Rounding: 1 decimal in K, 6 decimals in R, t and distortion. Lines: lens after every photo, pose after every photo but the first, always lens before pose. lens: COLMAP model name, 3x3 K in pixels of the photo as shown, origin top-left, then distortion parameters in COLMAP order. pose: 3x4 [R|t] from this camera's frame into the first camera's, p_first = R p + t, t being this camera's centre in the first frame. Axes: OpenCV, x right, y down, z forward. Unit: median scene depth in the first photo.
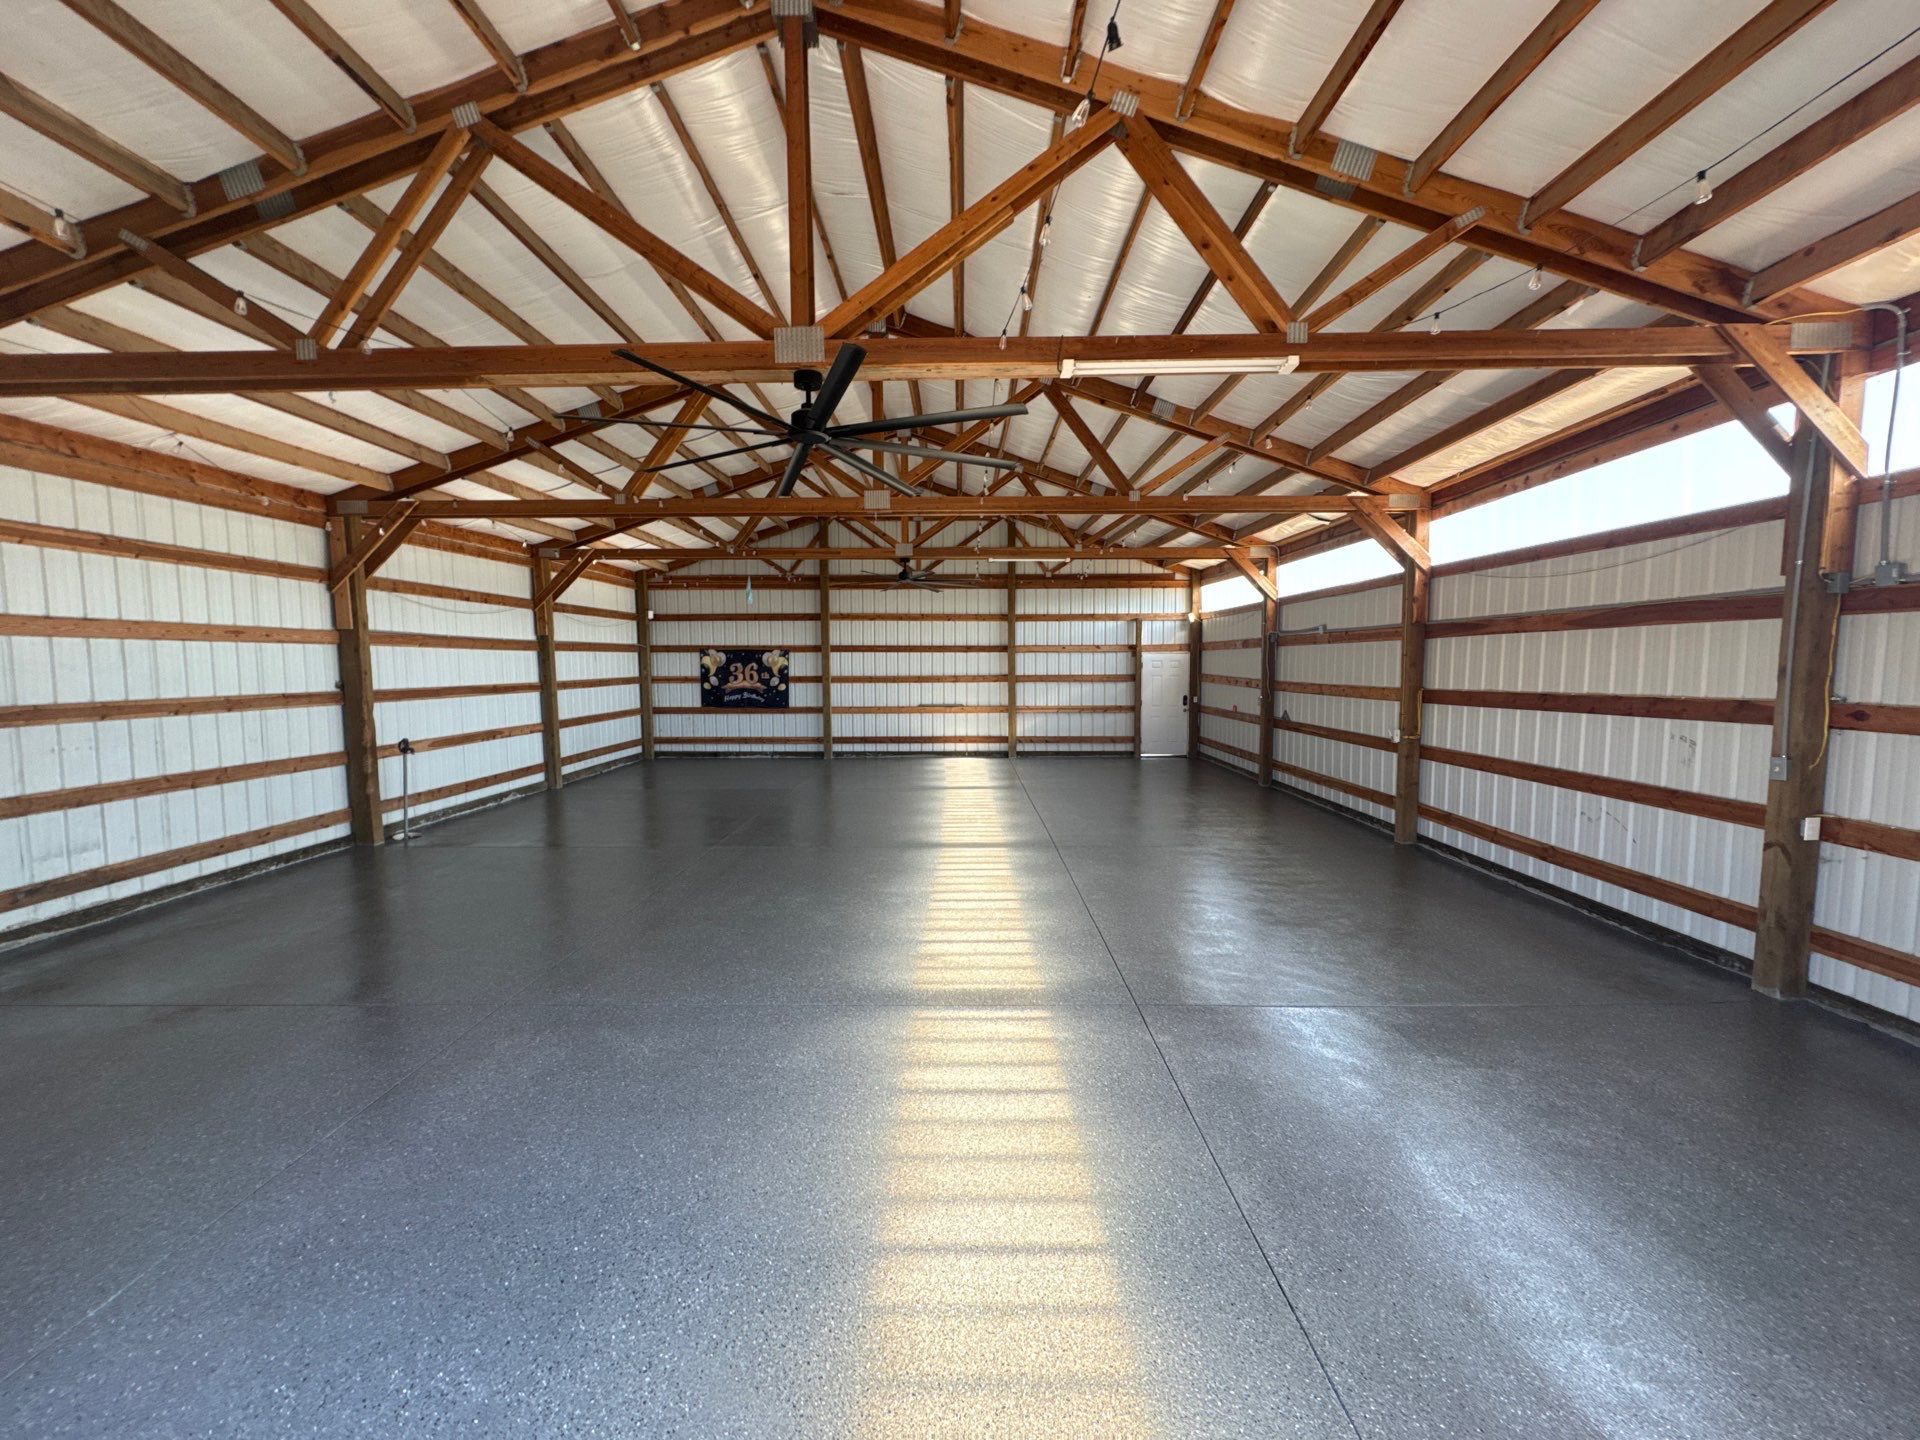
lens RADIAL K [[767.4, 0, 961.1], [0, 767.4, 721.7], [0, 0, 1]] dist [0.001887, 0.000330]
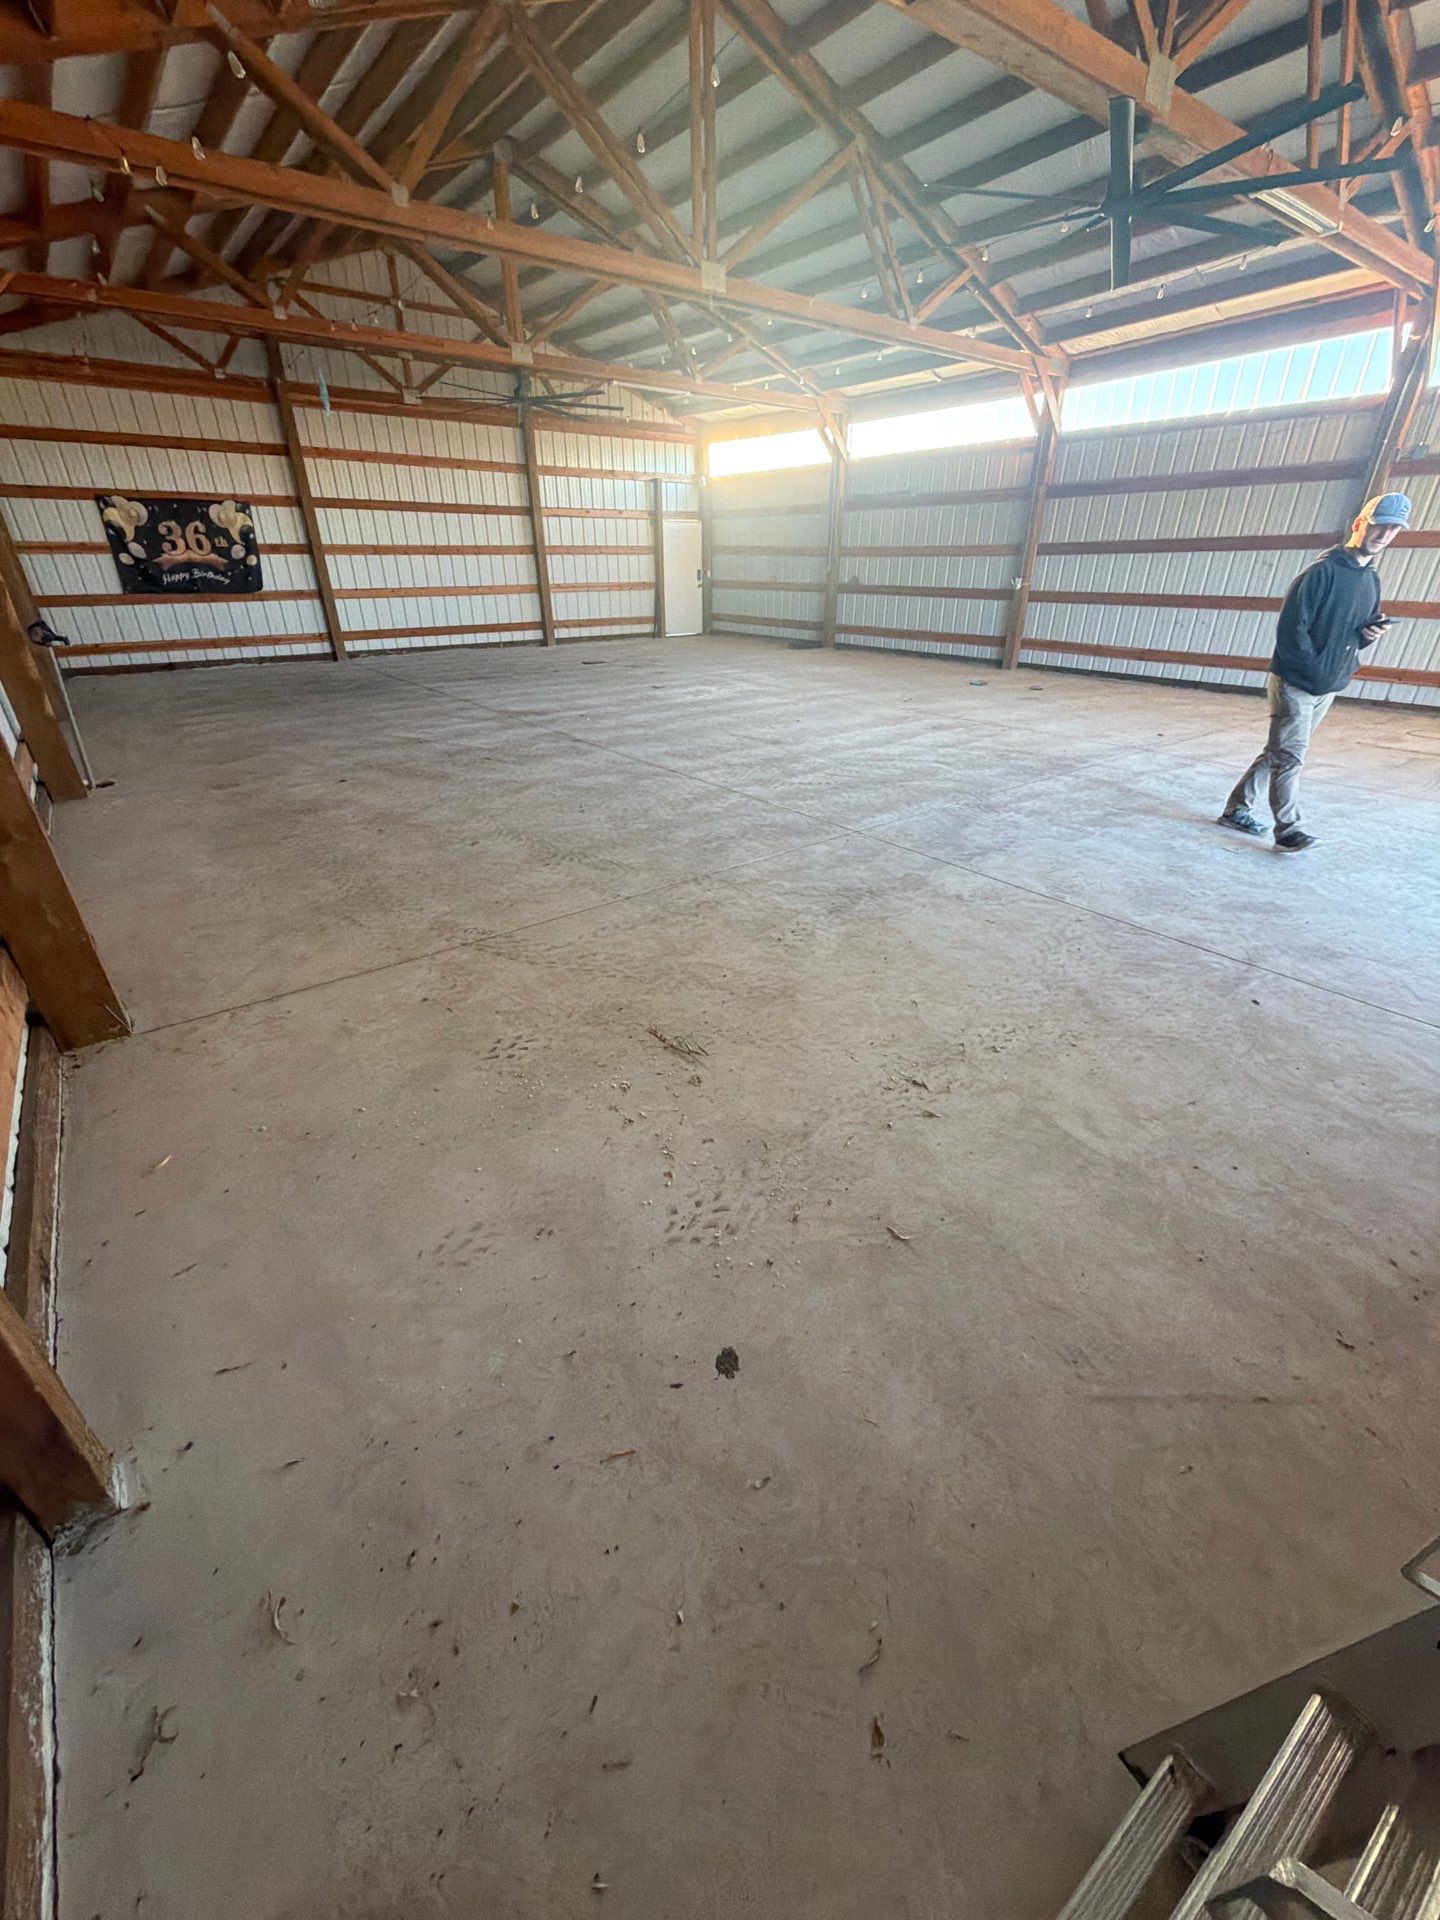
lens RADIAL K [[767.4, 0, 718.6], [0, 767.4, 958.5], [0, 0, 1]] dist [0.001887, 0.000330]
pose [[0.787886, -0.283684, 0.546588, -0.394114], [0.047059, 0.912717, 0.405874, 0.024855], [-0.614021, -0.294060, 0.732467, 0.083241]]
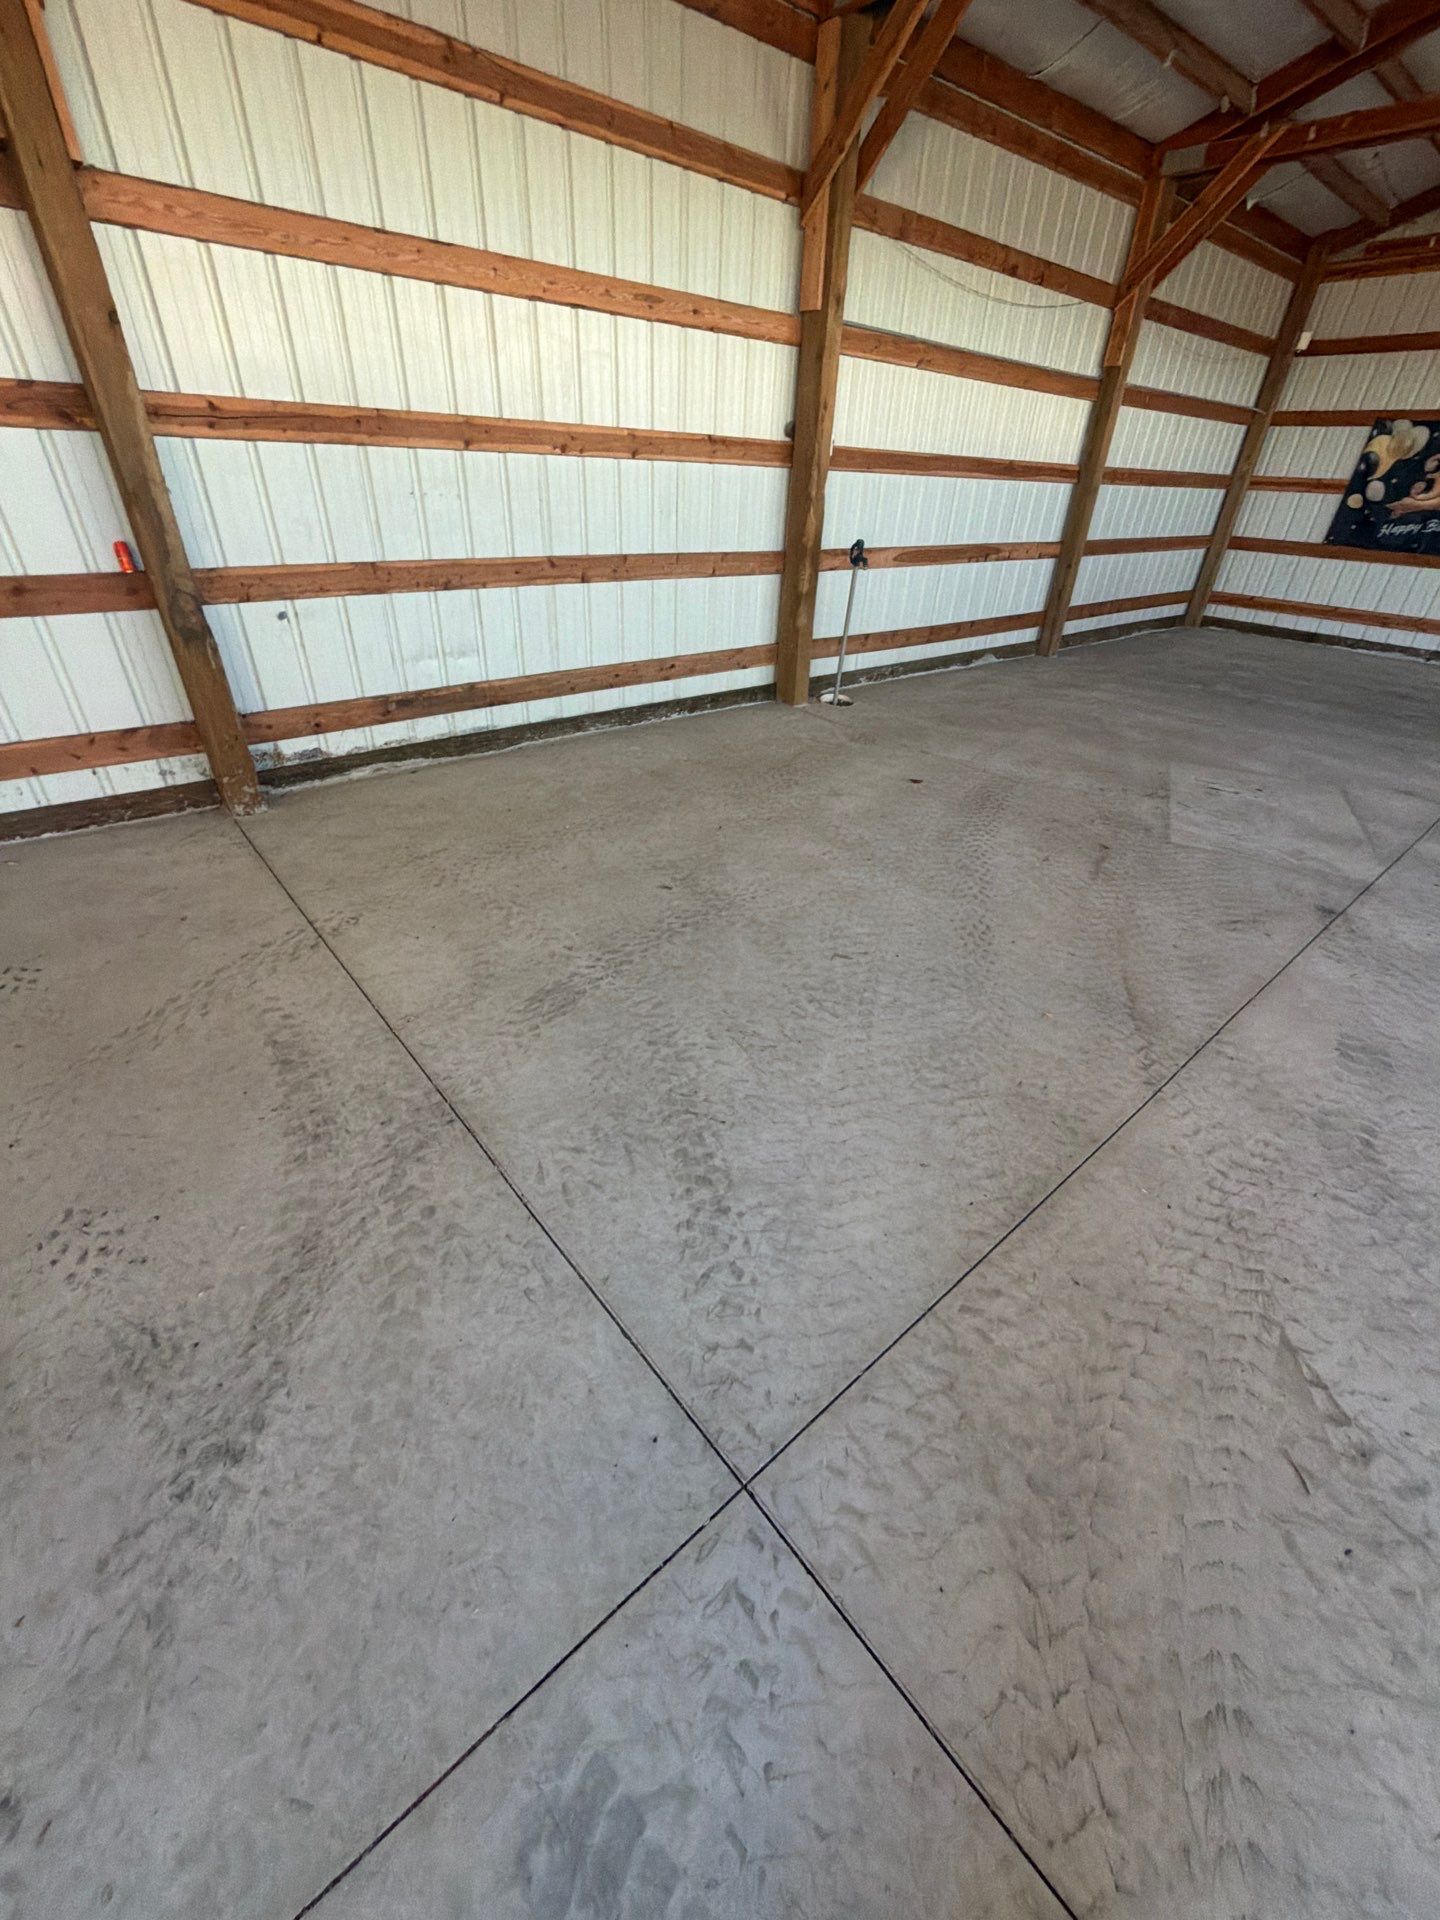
lens RADIAL K [[766.1, 0, 717.5], [0, 766.1, 960.9], [0, 0, 1]] dist [-0.000492, 0.000137]
pose [[0.647302, 0.437739, -0.624007, -0.143281], [-0.101778, 0.860961, 0.498385, 0.009985], [0.755408, -0.259095, 0.601854, 0.247523]]
